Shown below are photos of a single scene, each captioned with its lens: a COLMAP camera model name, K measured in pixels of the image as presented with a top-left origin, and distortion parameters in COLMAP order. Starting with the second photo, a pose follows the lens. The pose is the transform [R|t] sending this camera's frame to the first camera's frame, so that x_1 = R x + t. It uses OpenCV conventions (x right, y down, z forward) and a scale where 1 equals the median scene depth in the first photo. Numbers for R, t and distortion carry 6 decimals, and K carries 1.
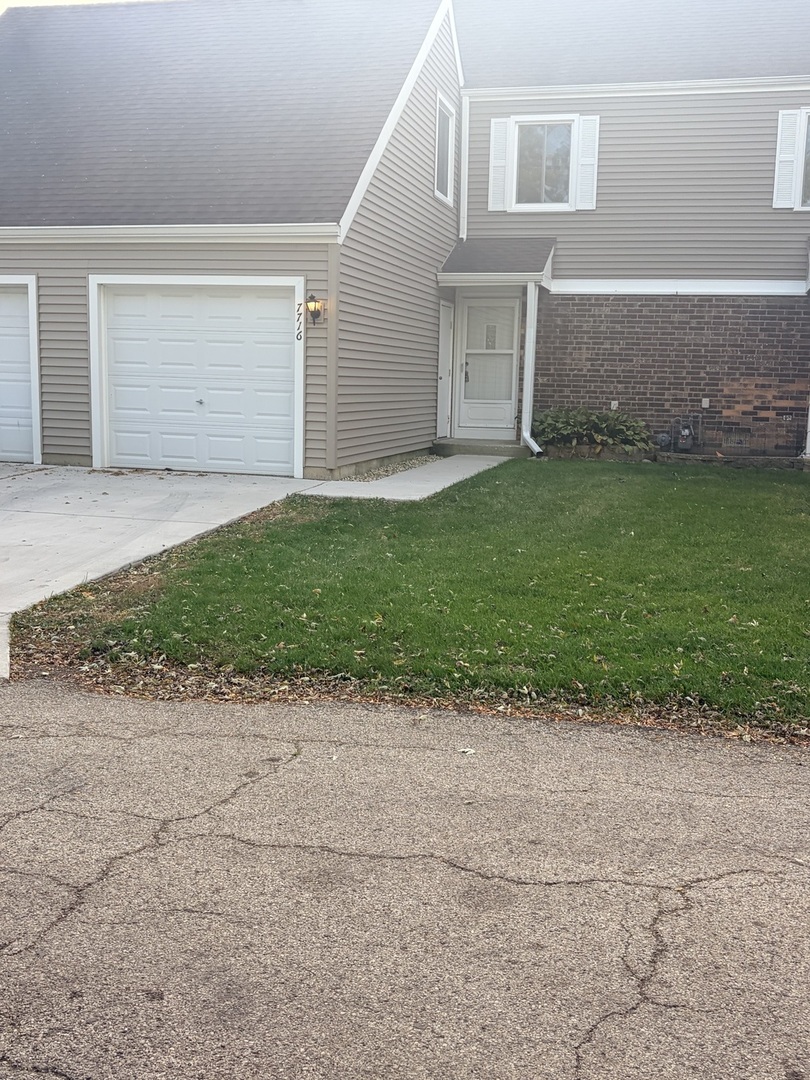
lens RADIAL K [[1172.4, 0, 405.0], [0, 1172.4, 540.0], [0, 0, 1]] dist [0.203928, -0.899720]
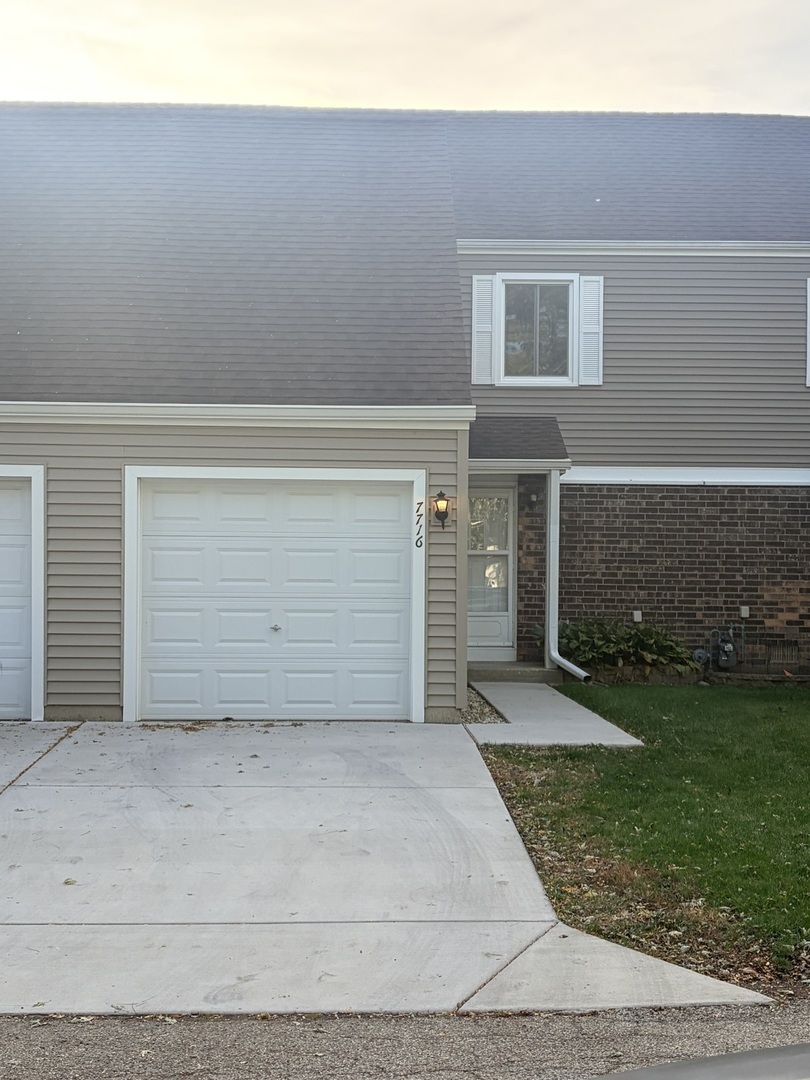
lens RADIAL K [[1563.6, 0, 405.0], [0, 1563.6, 540.0], [0, 0, 1]] dist [0.160798, -0.004620]
pose [[0.958289, -0.010959, 0.285592, -0.294586], [0.055371, 0.987451, -0.147903, -0.014451], [-0.280388, 0.157547, 0.946869, 0.006084]]
